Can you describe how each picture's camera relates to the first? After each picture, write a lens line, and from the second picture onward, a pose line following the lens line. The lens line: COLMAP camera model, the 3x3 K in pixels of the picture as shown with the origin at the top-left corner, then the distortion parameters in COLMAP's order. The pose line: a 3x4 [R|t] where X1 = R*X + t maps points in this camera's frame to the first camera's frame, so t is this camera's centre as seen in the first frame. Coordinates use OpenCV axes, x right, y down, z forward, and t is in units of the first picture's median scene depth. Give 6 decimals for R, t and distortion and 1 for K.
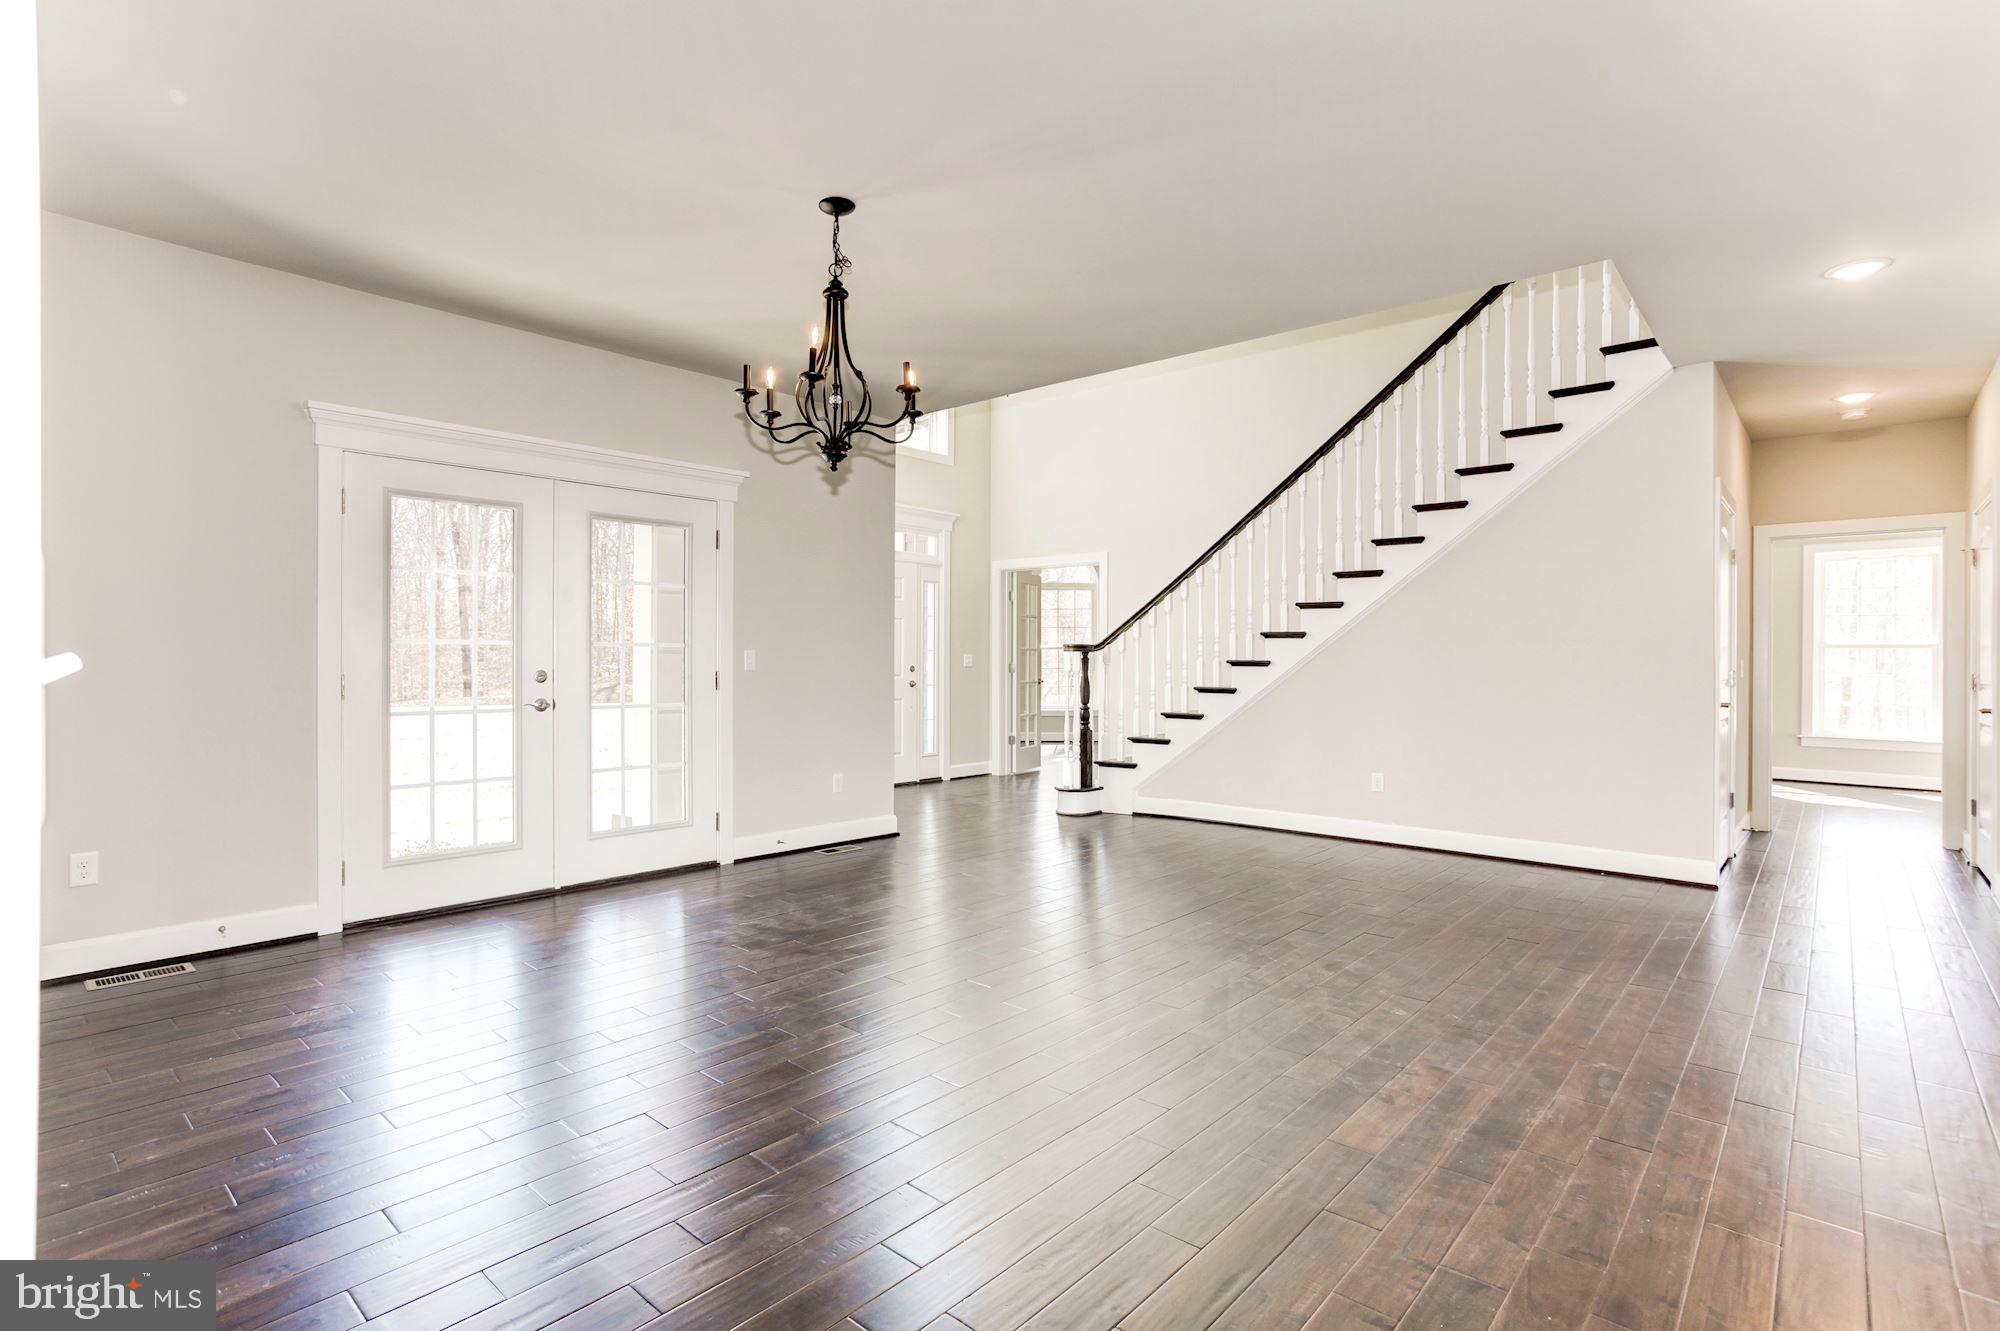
lens RADIAL K [[963.3, 0, 990.2], [0, 963.3, 665.4], [0, 0, 1]] dist [-0.039111, 0.025192]
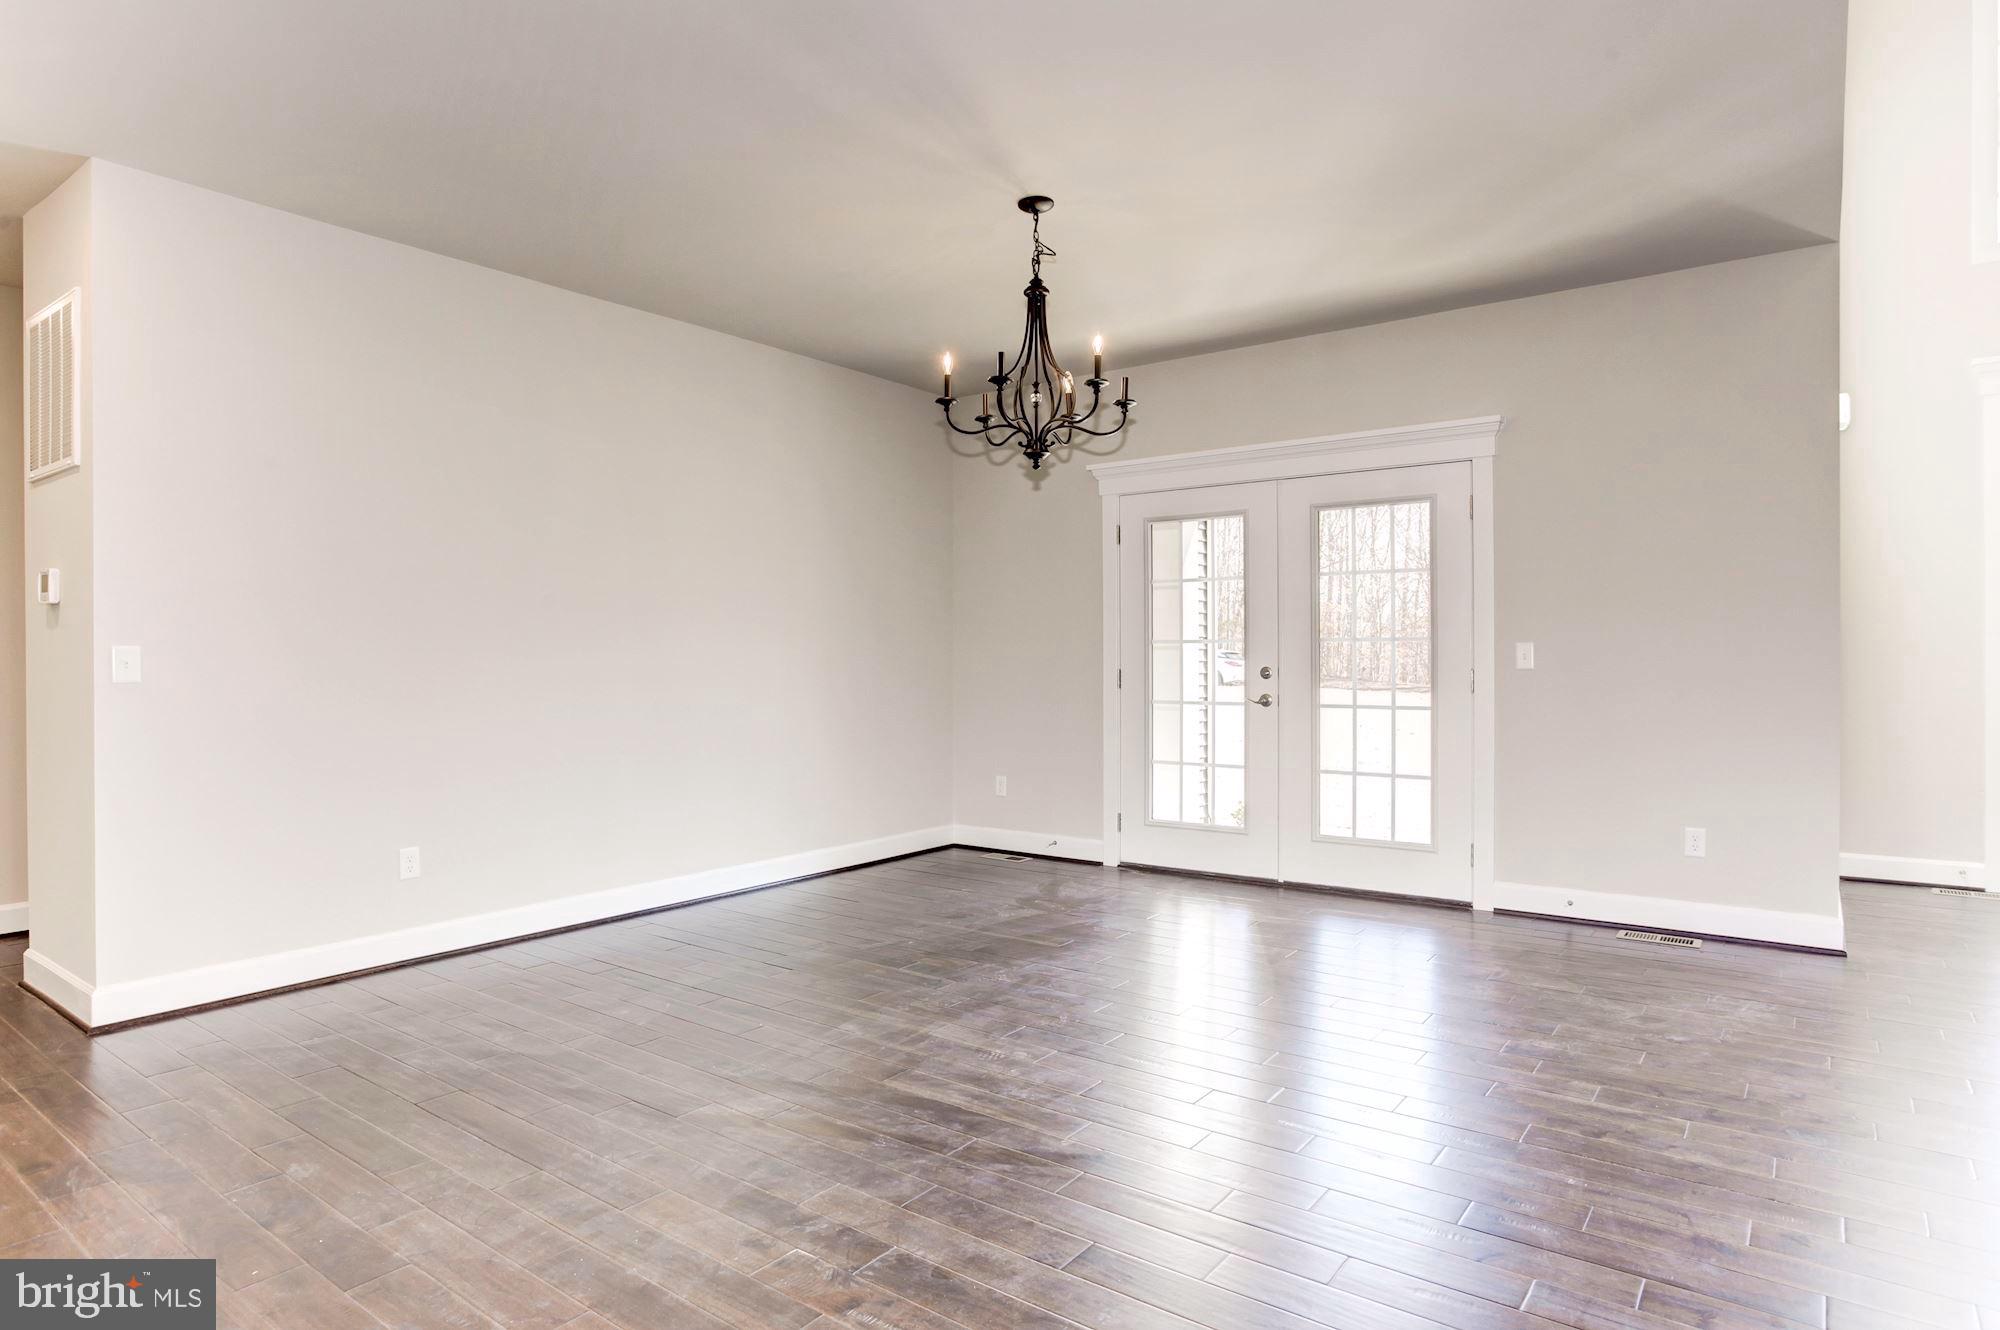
lens RADIAL K [[1123.5, 0, 1026.6], [0, 1123.5, 666.5], [0, 0, 1]] dist [-0.038439, 0.001097]
pose [[0.104364, 0.000957, -0.994539, 0.833236], [-0.002342, 0.999997, 0.000716, 0.005497], [0.994536, 0.002254, 0.104366, 0.720357]]
